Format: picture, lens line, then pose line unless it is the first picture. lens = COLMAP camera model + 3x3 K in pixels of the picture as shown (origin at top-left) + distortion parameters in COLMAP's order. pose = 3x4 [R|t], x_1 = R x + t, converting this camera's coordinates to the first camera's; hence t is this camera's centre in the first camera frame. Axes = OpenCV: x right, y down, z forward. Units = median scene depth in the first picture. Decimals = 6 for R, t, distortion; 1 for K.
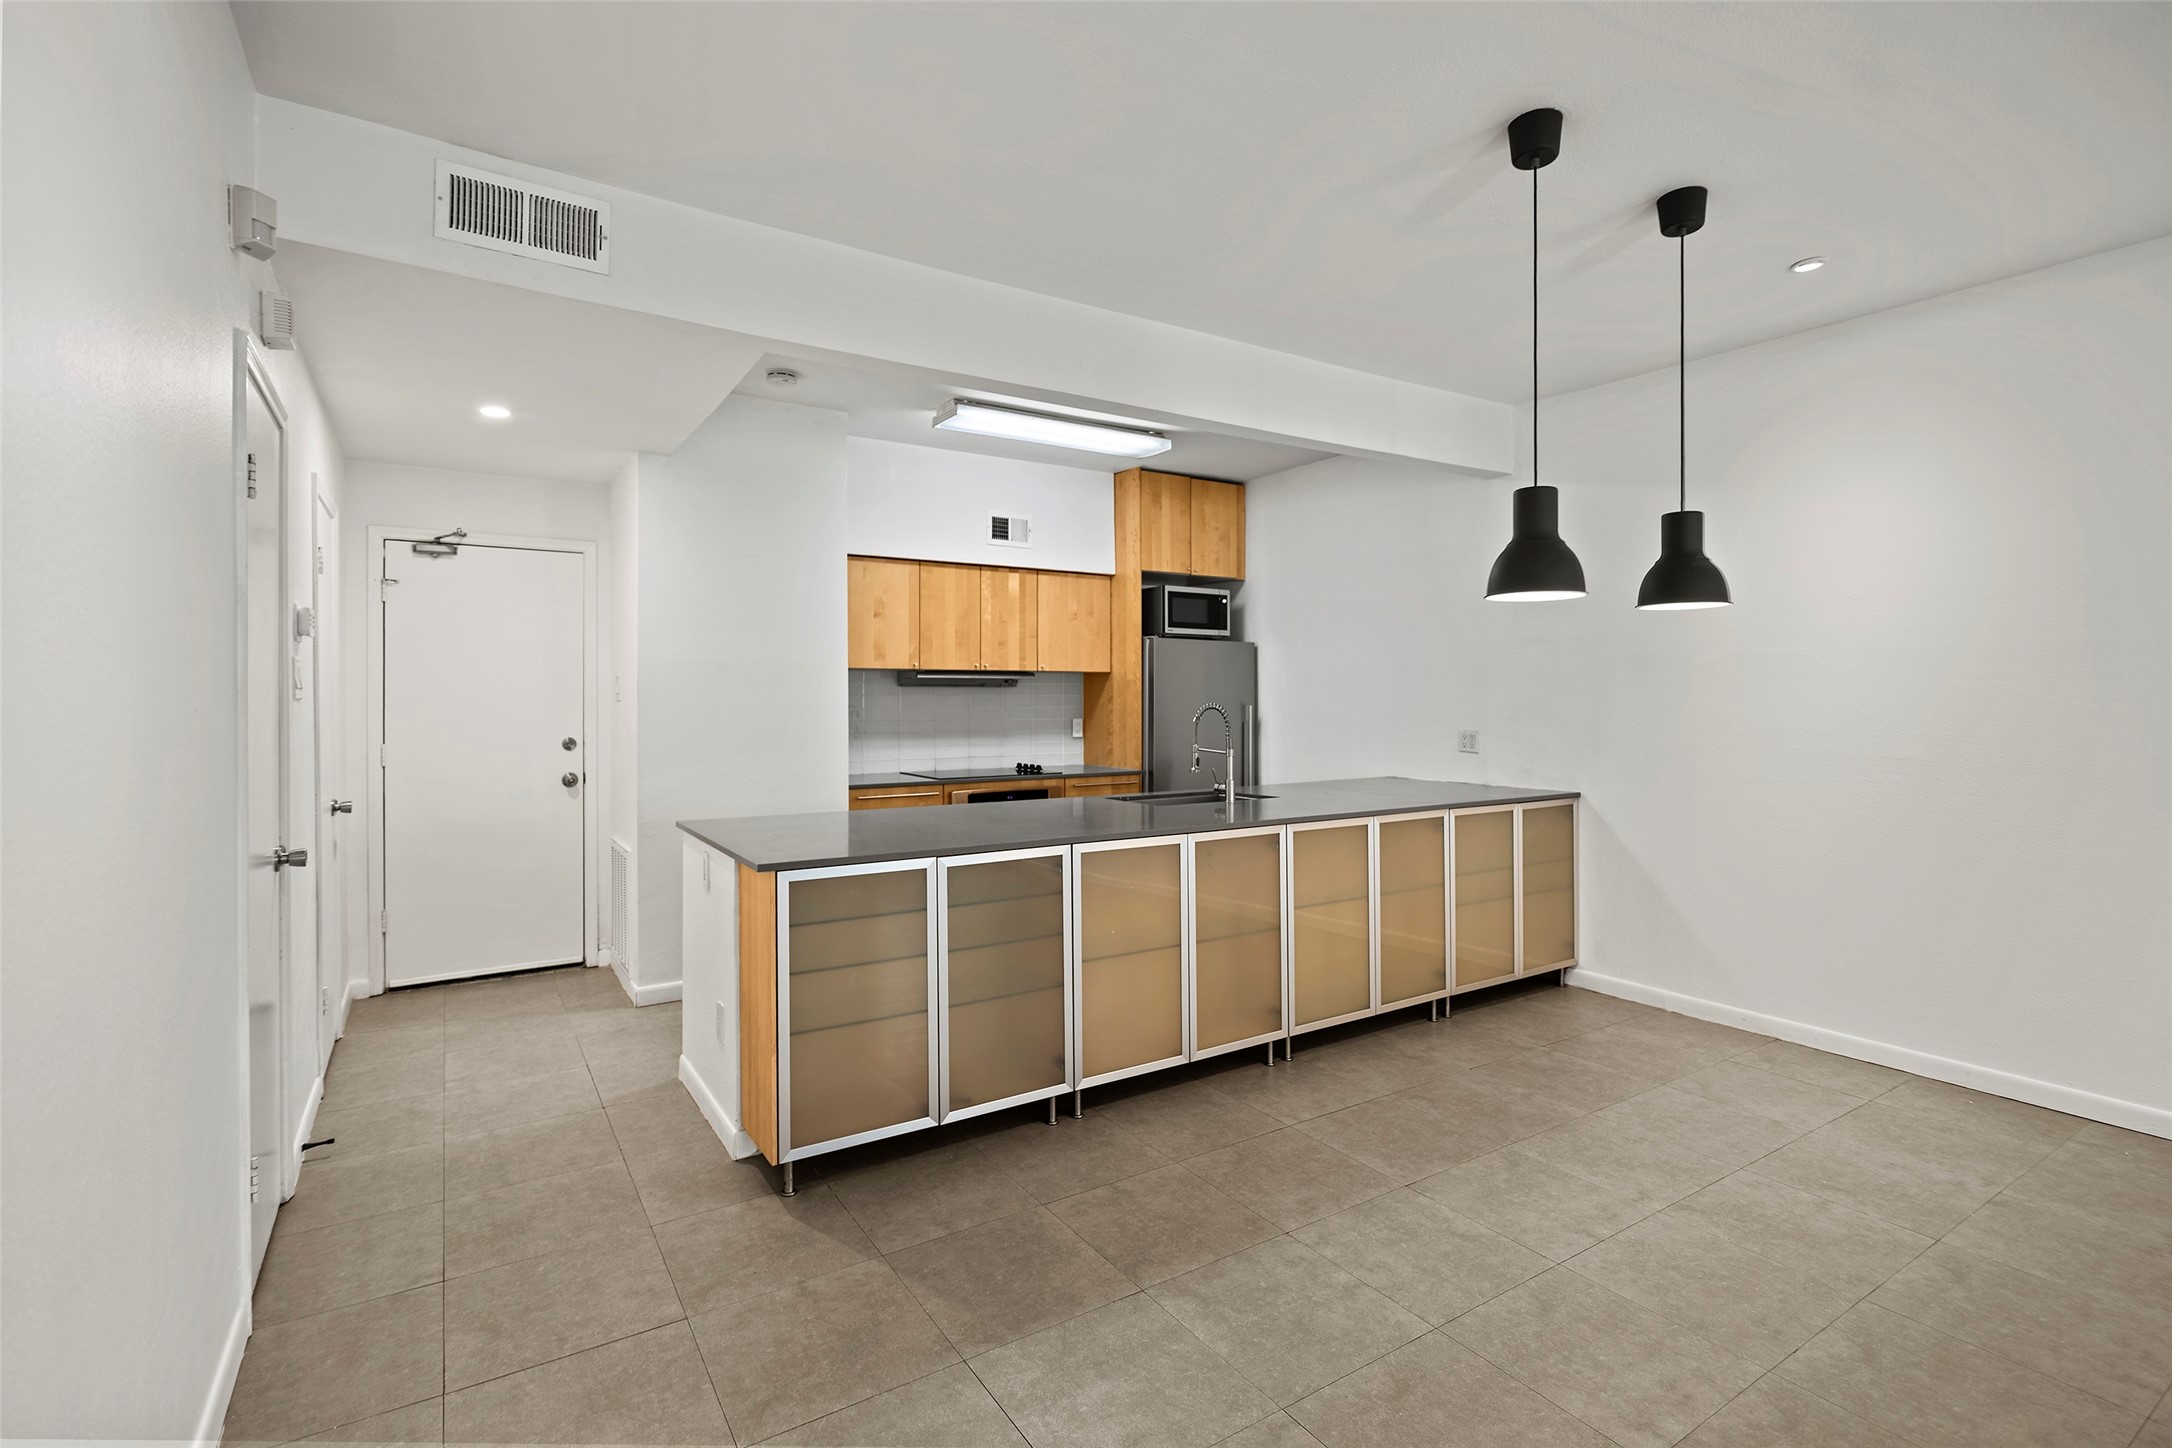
lens RADIAL K [[994.2, 0, 1077.6], [0, 994.2, 697.9], [0, 0, 1]] dist [-0.001662, -0.000168]
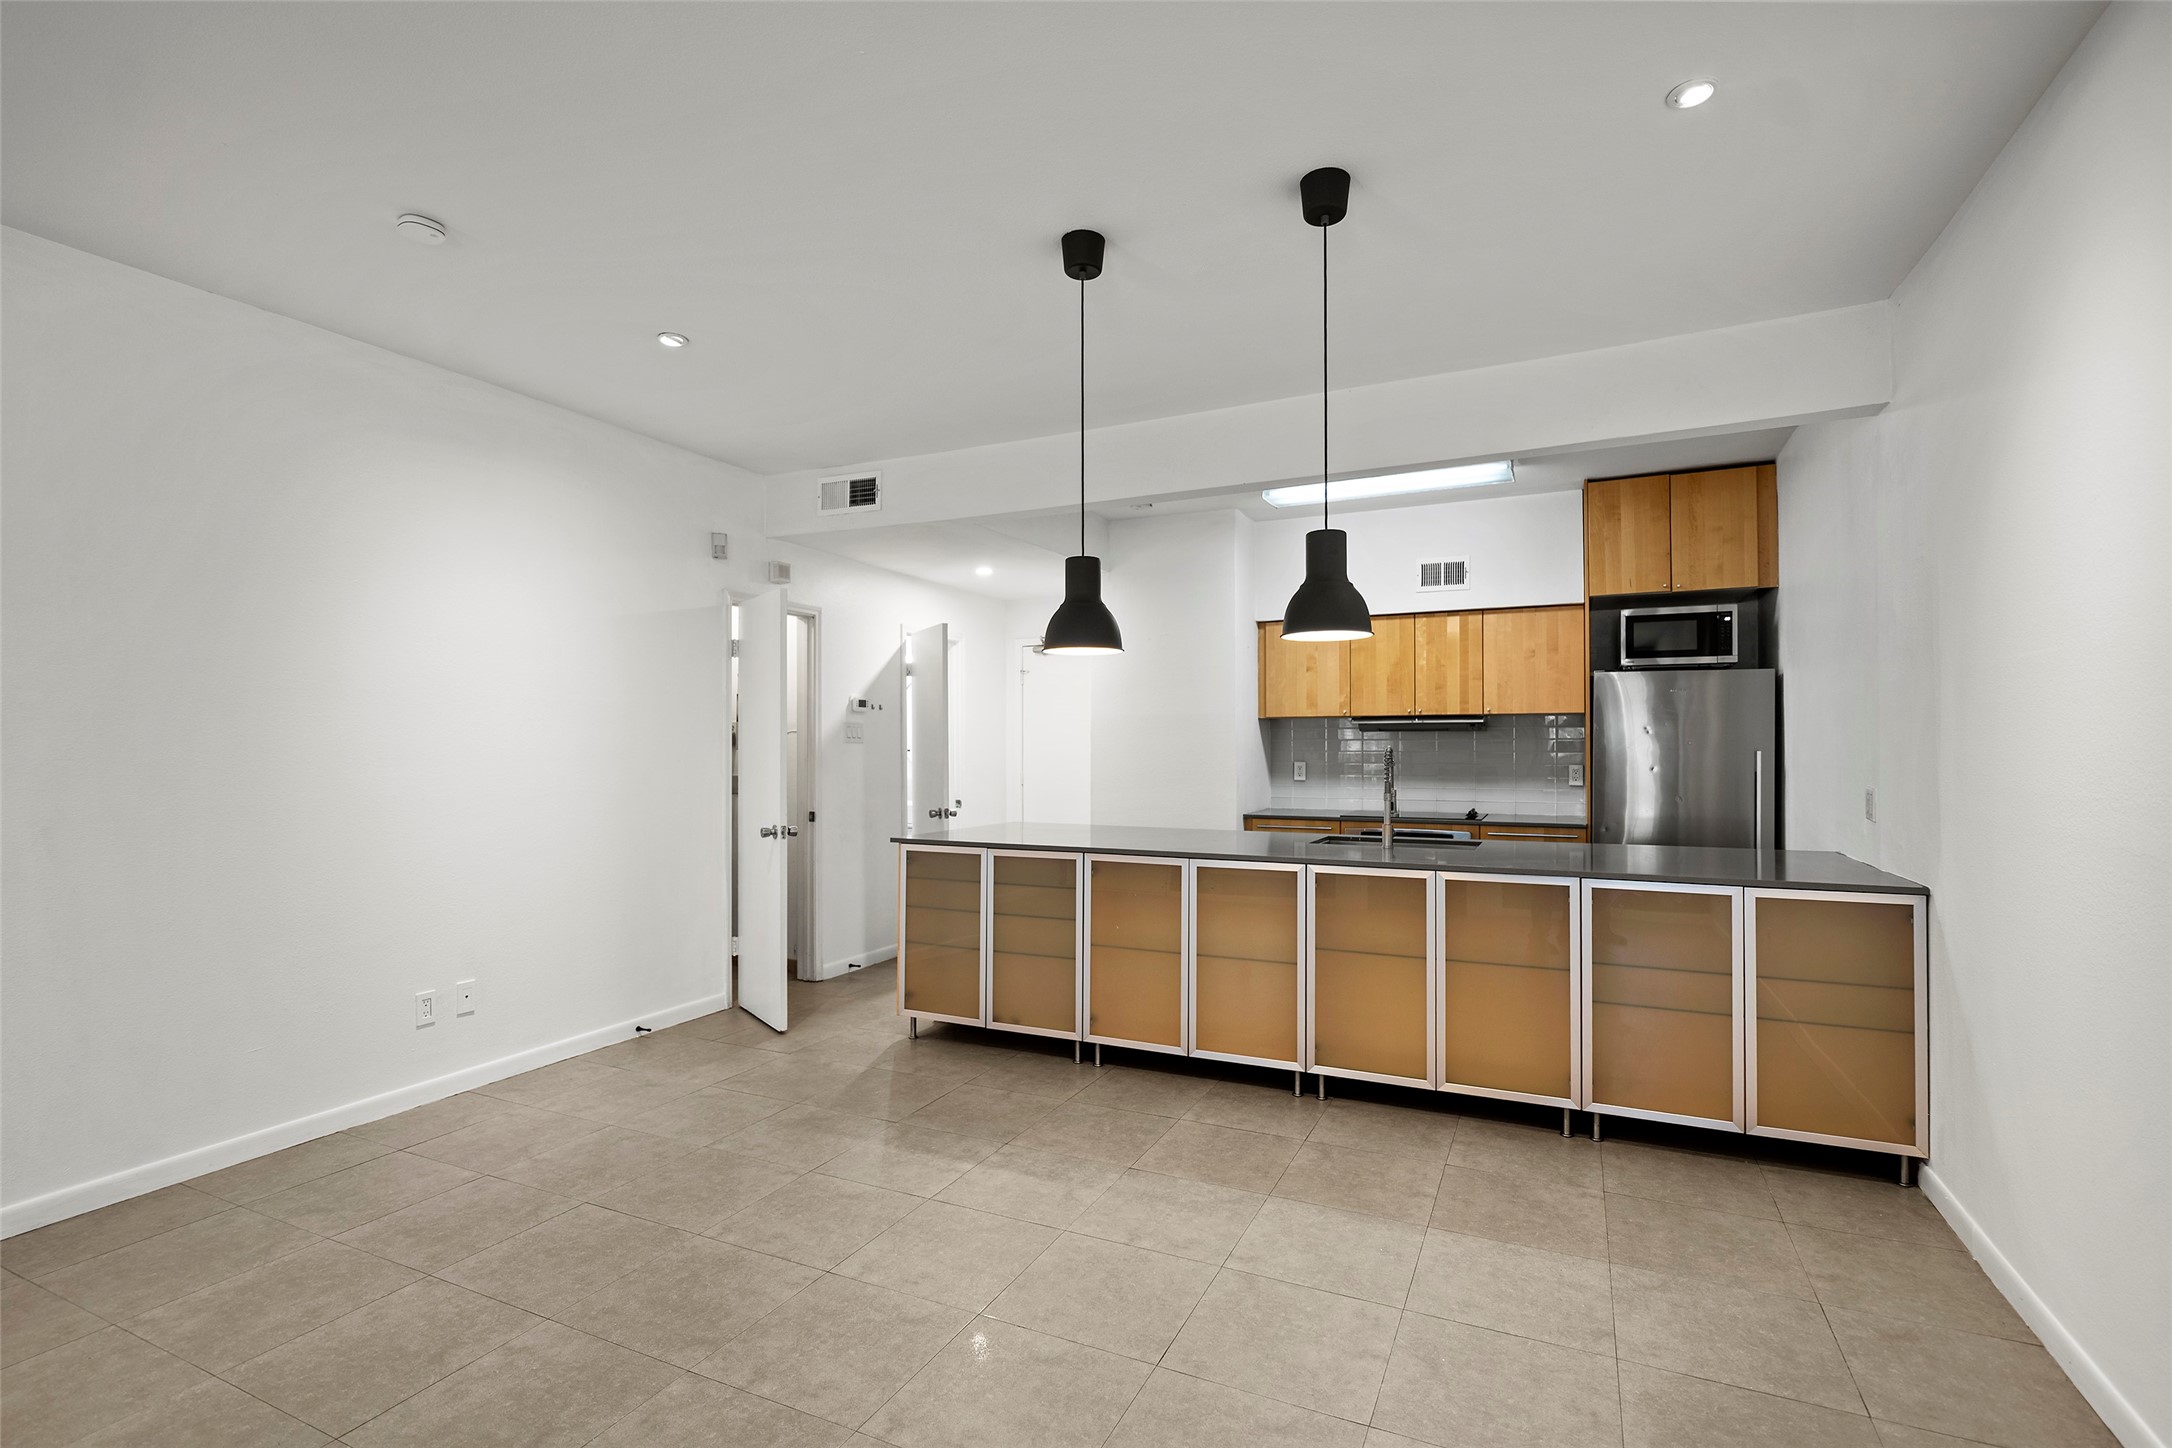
lens RADIAL K [[1001.8, 0, 1088.1], [0, 1001.8, 736.5], [0, 0, 1]] dist [-0.004067, -0.000626]
pose [[0.530879, -0.007409, -0.847416, 0.601994], [-0.000281, 0.999960, -0.008918, 0.003585], [0.847448, 0.004972, 0.530855, 0.164182]]
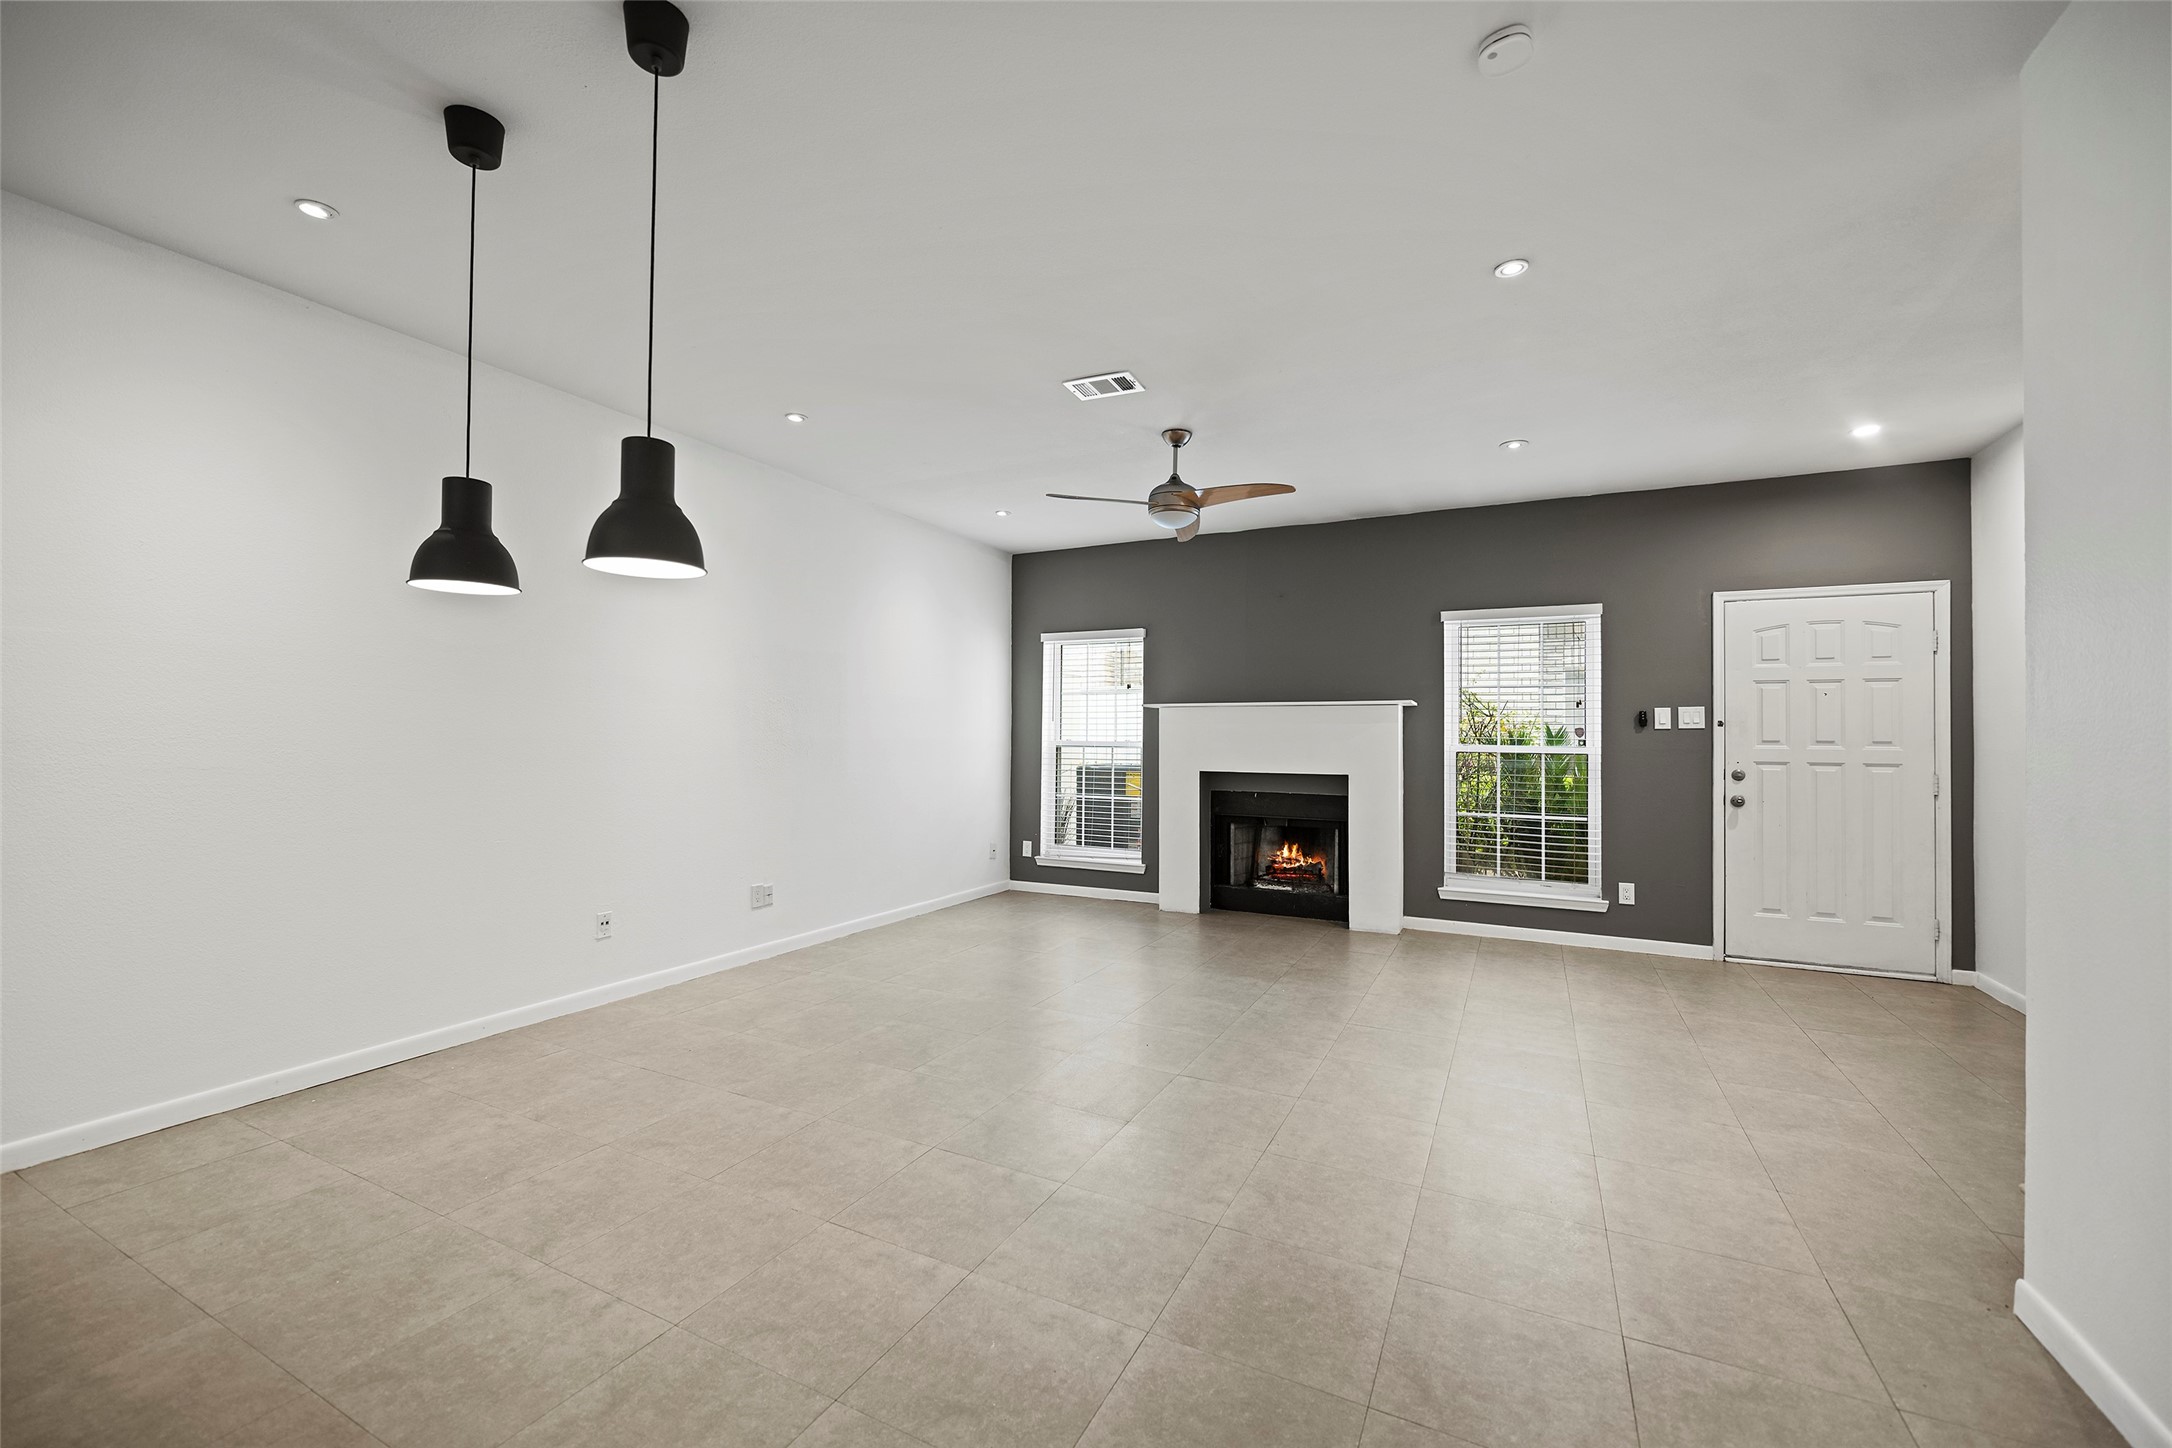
lens RADIAL K [[875.8, 0, 1091.8], [0, 875.8, 724.4], [0, 0, 1]] dist [-0.006574, -0.000349]
pose [[-0.513861, 0.005719, 0.857854, -0.154020], [-0.005464, 0.999936, -0.009940, 0.015700], [-0.857856, -0.009795, -0.513797, 0.441278]]
